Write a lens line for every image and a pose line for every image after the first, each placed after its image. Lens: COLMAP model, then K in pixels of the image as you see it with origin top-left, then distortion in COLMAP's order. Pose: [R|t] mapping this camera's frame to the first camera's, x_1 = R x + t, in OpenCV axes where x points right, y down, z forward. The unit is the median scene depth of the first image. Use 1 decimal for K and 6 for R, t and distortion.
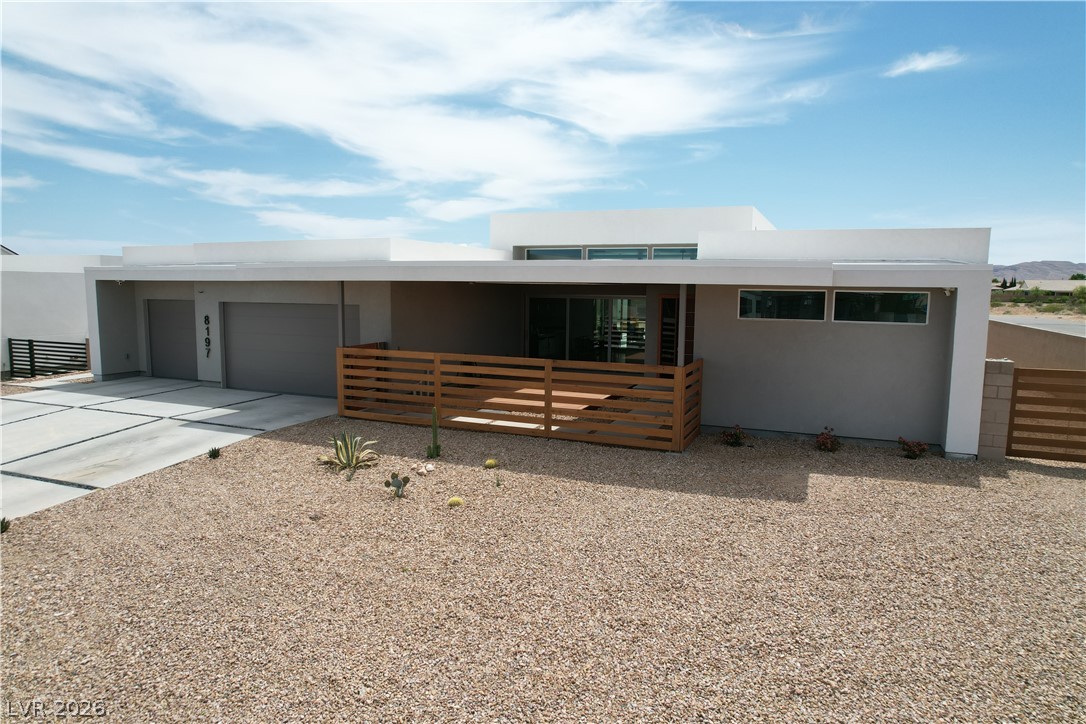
lens RADIAL K [[693.3, 0, 540.7], [0, 693.3, 365.5], [0, 0, 1]] dist [-0.075864, 0.068840]
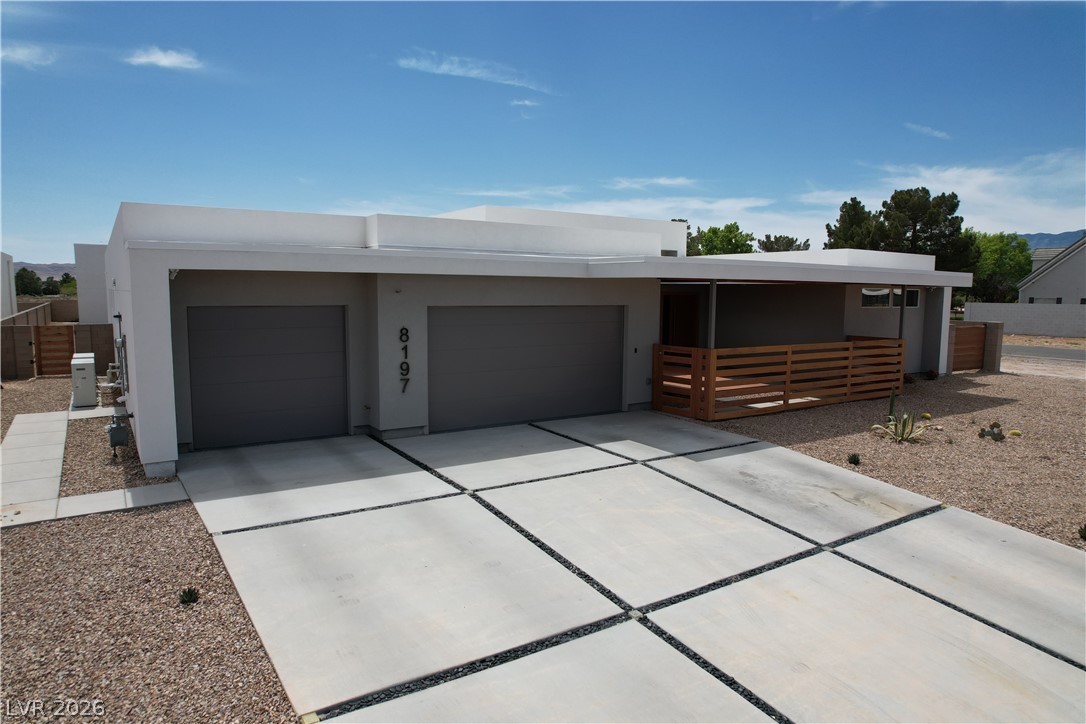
lens RADIAL K [[693.3, 0, 540.6], [0, 693.3, 360.6], [0, 0, 1]] dist [-0.075864, 0.068840]
pose [[0.545328, -0.090659, 0.833306, -0.950473], [0.090632, 0.994683, 0.048905, -0.061642], [-0.833308, 0.048855, 0.550645, 0.521578]]
